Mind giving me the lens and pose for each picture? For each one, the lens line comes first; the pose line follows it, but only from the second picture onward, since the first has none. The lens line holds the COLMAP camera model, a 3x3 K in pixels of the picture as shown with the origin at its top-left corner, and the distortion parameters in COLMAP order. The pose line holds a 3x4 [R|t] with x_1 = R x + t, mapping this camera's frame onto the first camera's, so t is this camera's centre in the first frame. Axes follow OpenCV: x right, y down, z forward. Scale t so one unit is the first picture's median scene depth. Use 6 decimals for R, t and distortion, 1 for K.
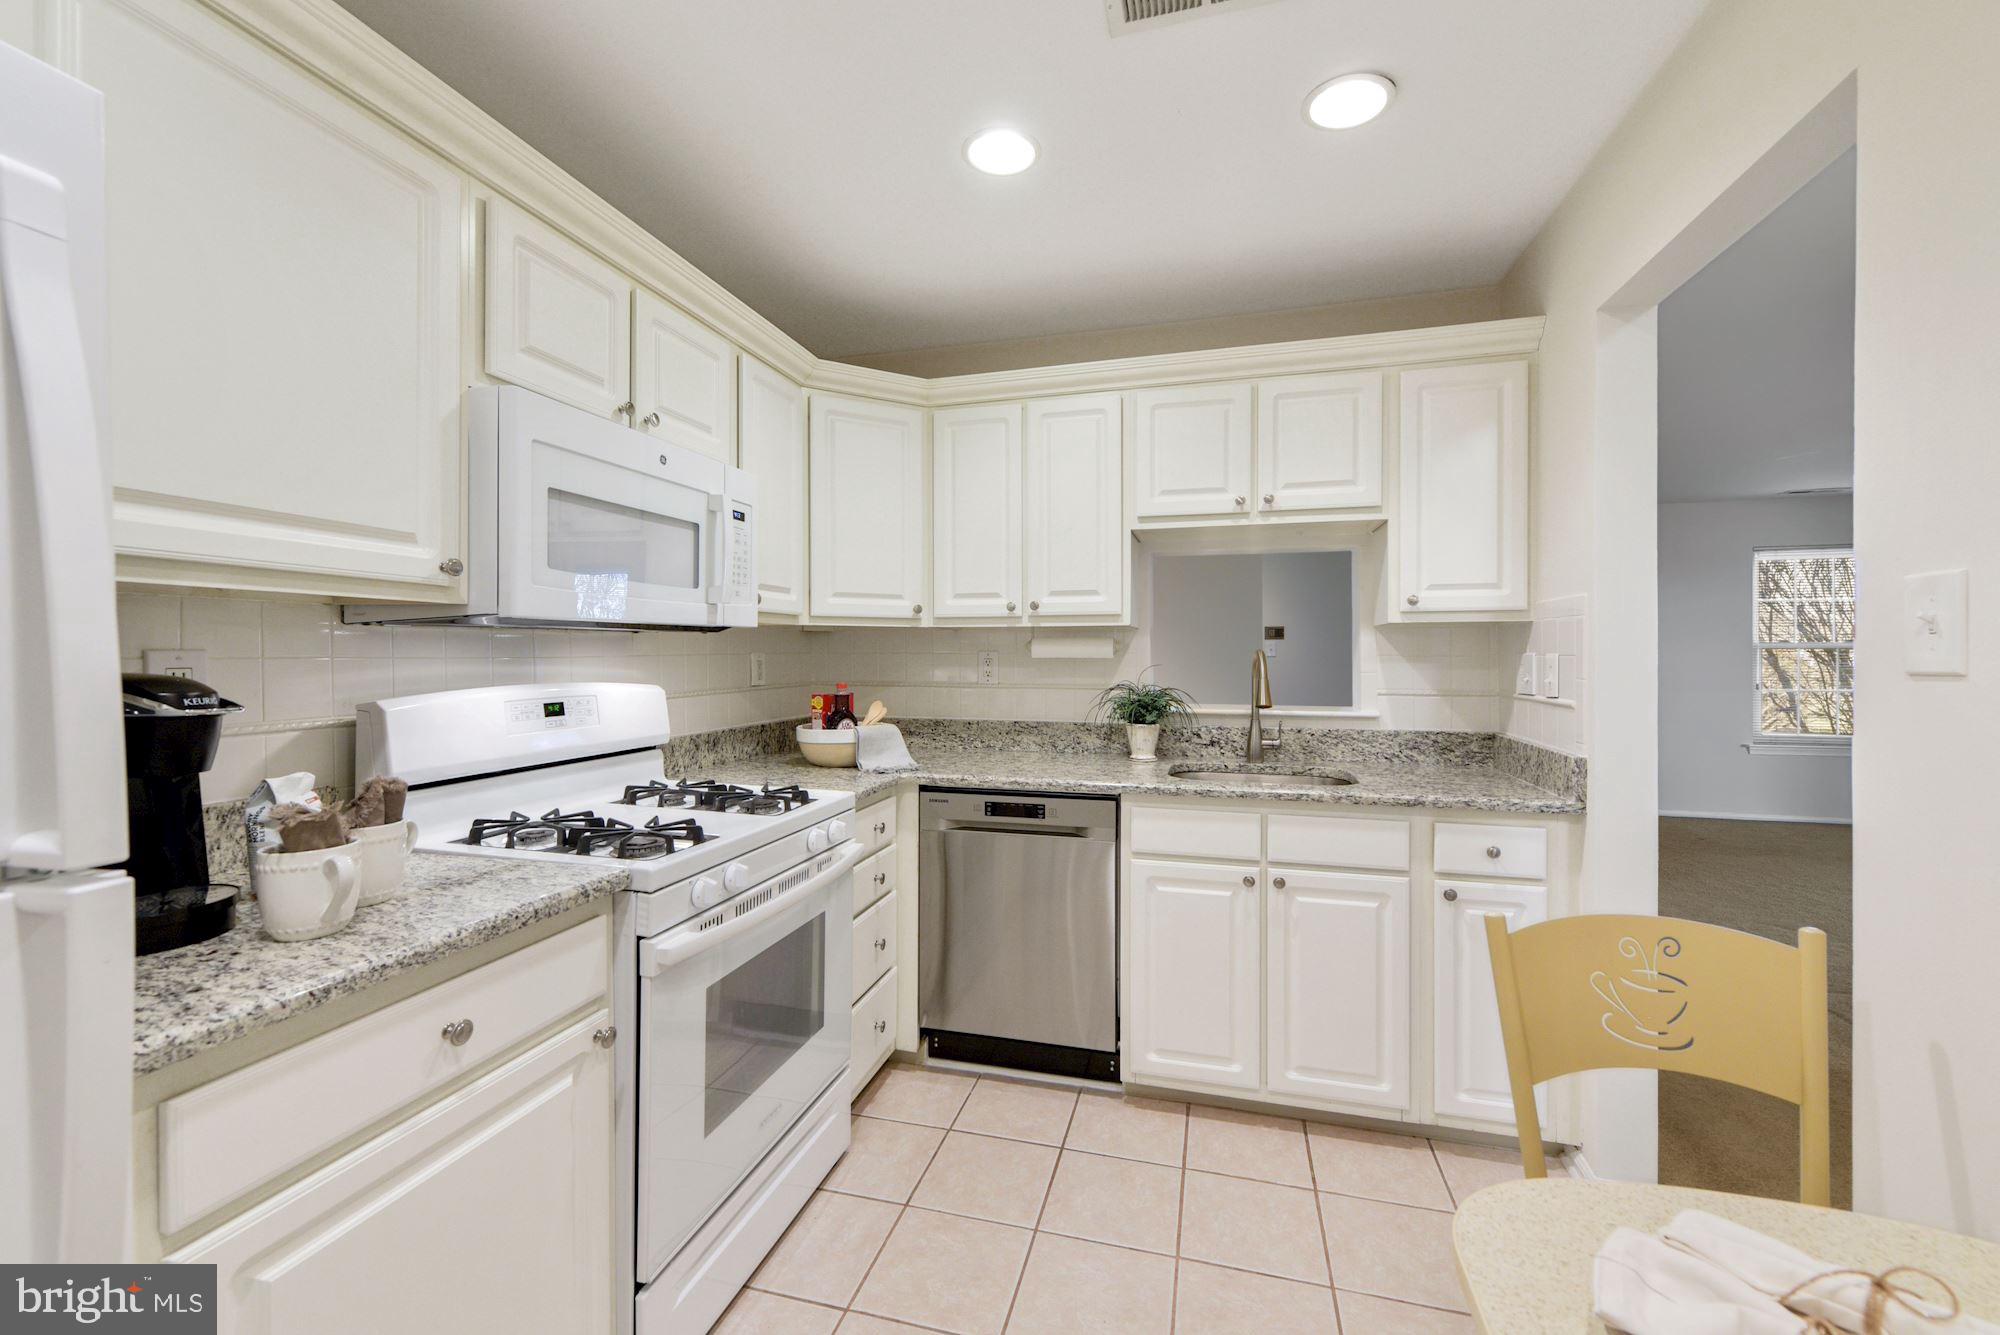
lens RADIAL K [[790.5, 0, 1011.1], [0, 790.5, 655.1], [0, 0, 1]] dist [0.001390, -0.002325]
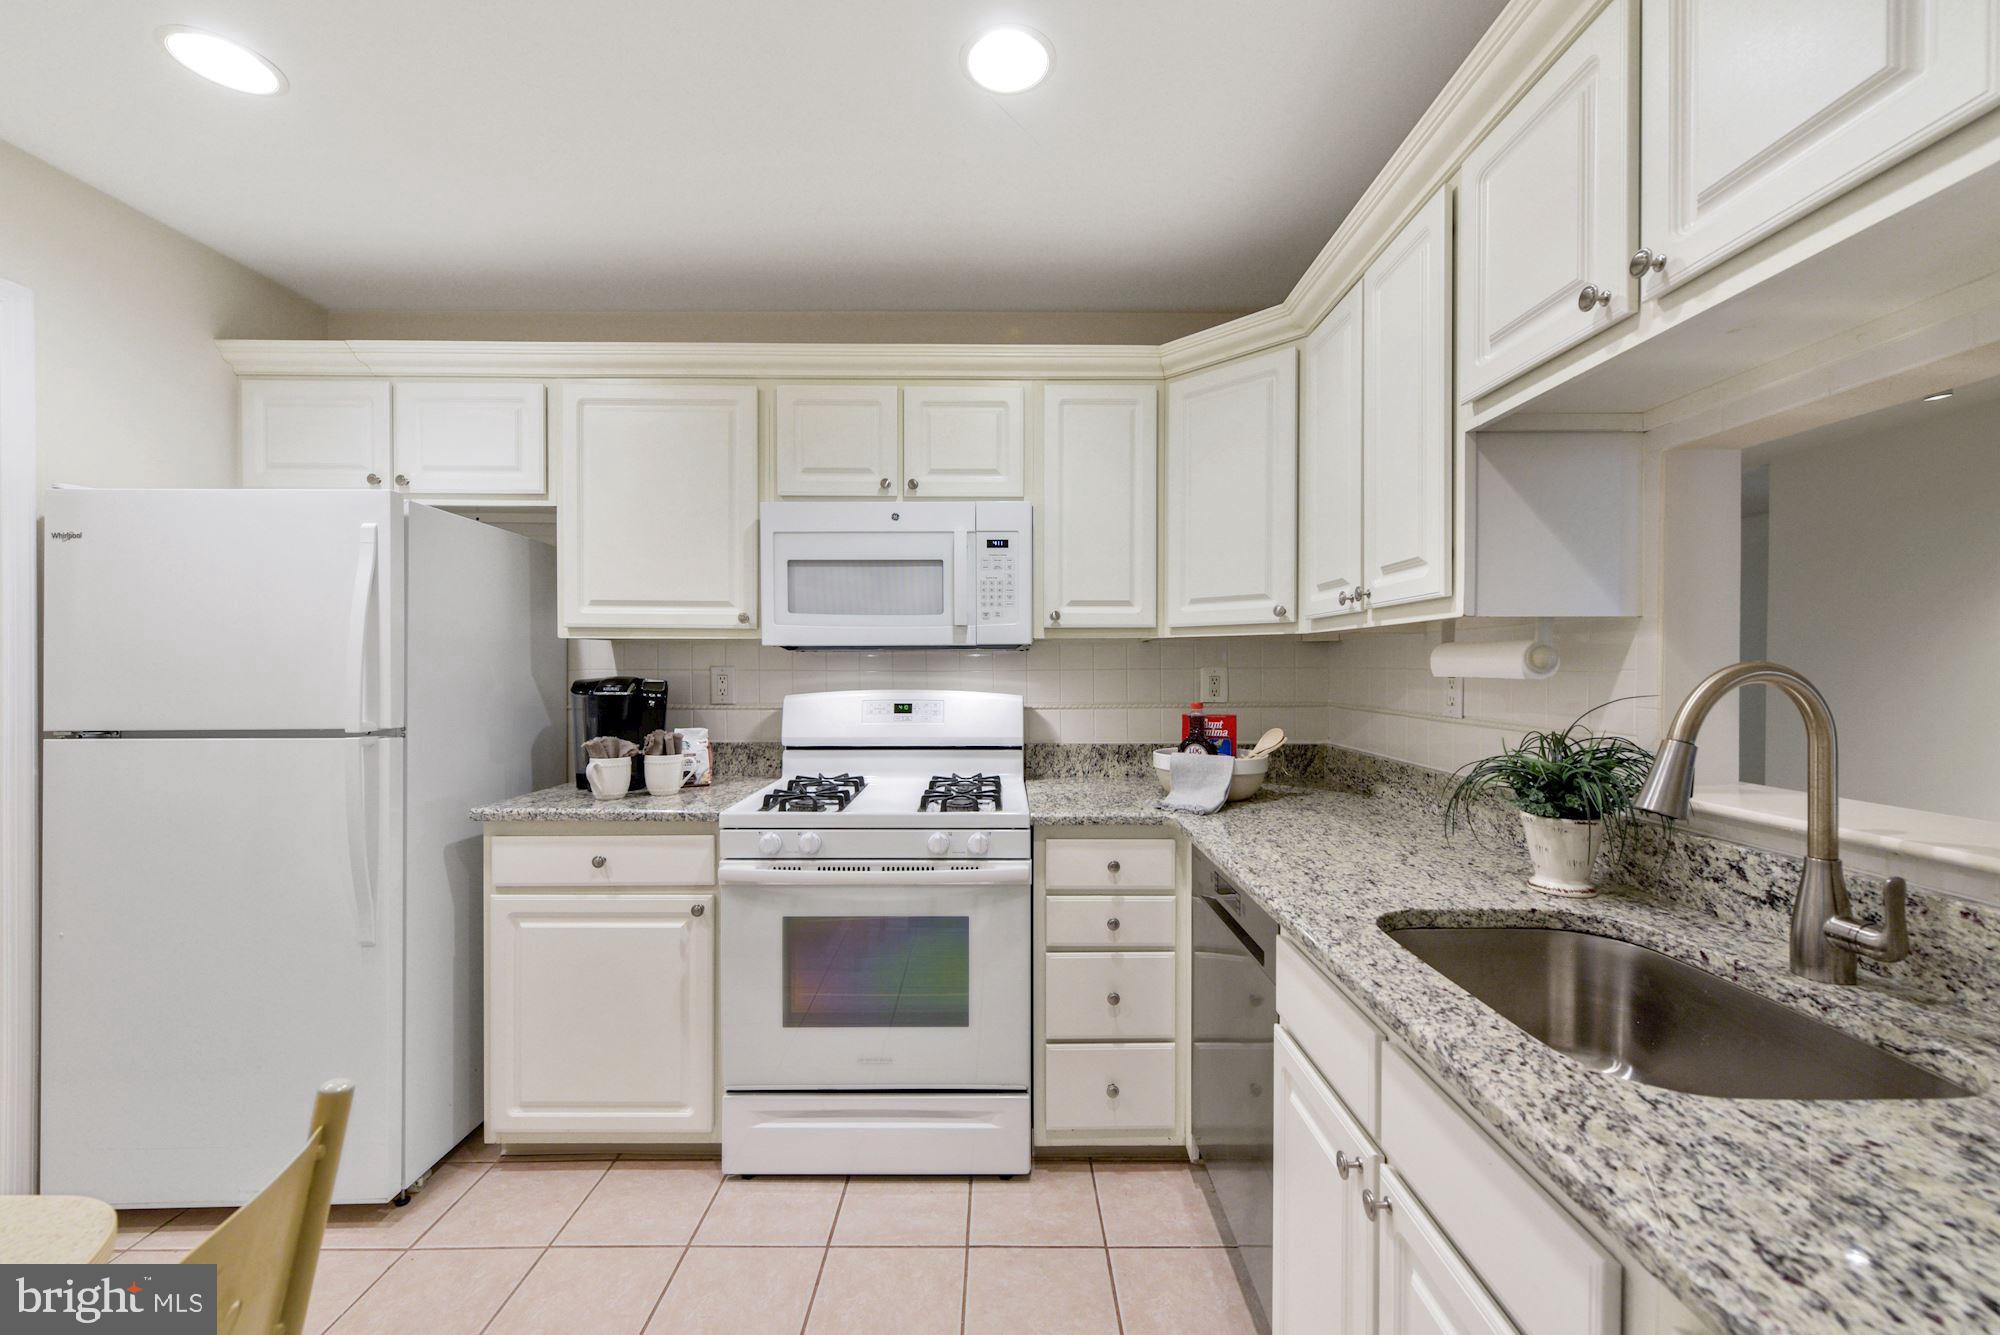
lens RADIAL K [[794.4, 0, 1000.0], [0, 794.4, 667.5], [0, 0, 1]] dist [0.001736, -0.000019]
pose [[0.259763, 0.002372, -0.965669, 0.698373], [-0.001359, 0.999997, 0.002091, -0.005581], [0.965671, 0.000769, 0.259766, 0.686722]]
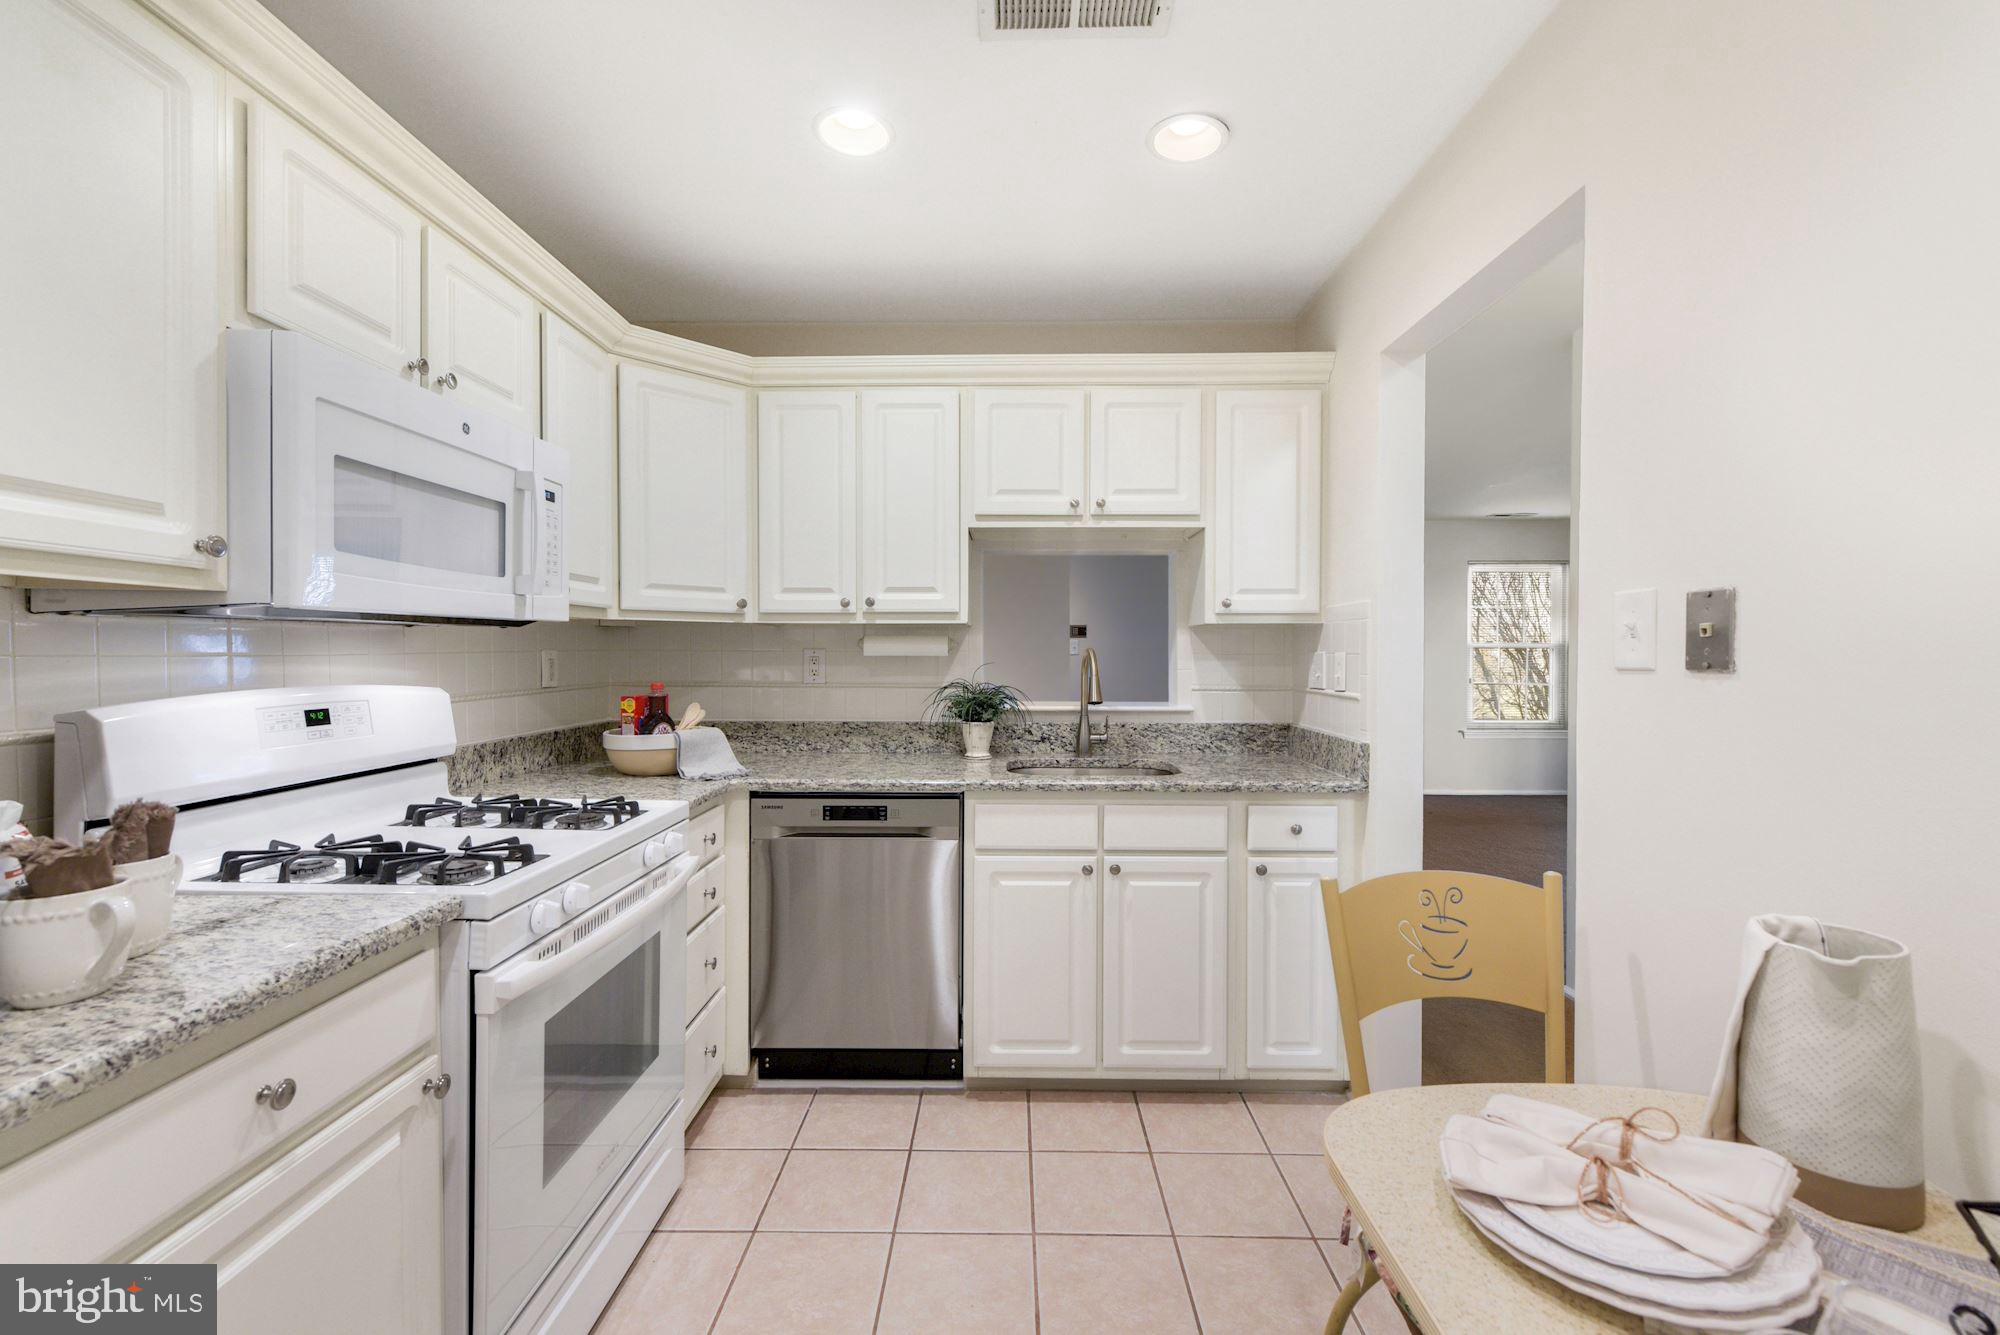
lens RADIAL K [[823.5, 0, 1004.7], [0, 823.5, 661.9], [0, 0, 1]] dist [0.000373, -0.002738]
pose [[0.968691, -0.001702, 0.248264, -0.074967], [-0.000984, 0.999942, 0.010693, -0.000161], [-0.248268, -0.010602, 0.968633, -0.022952]]
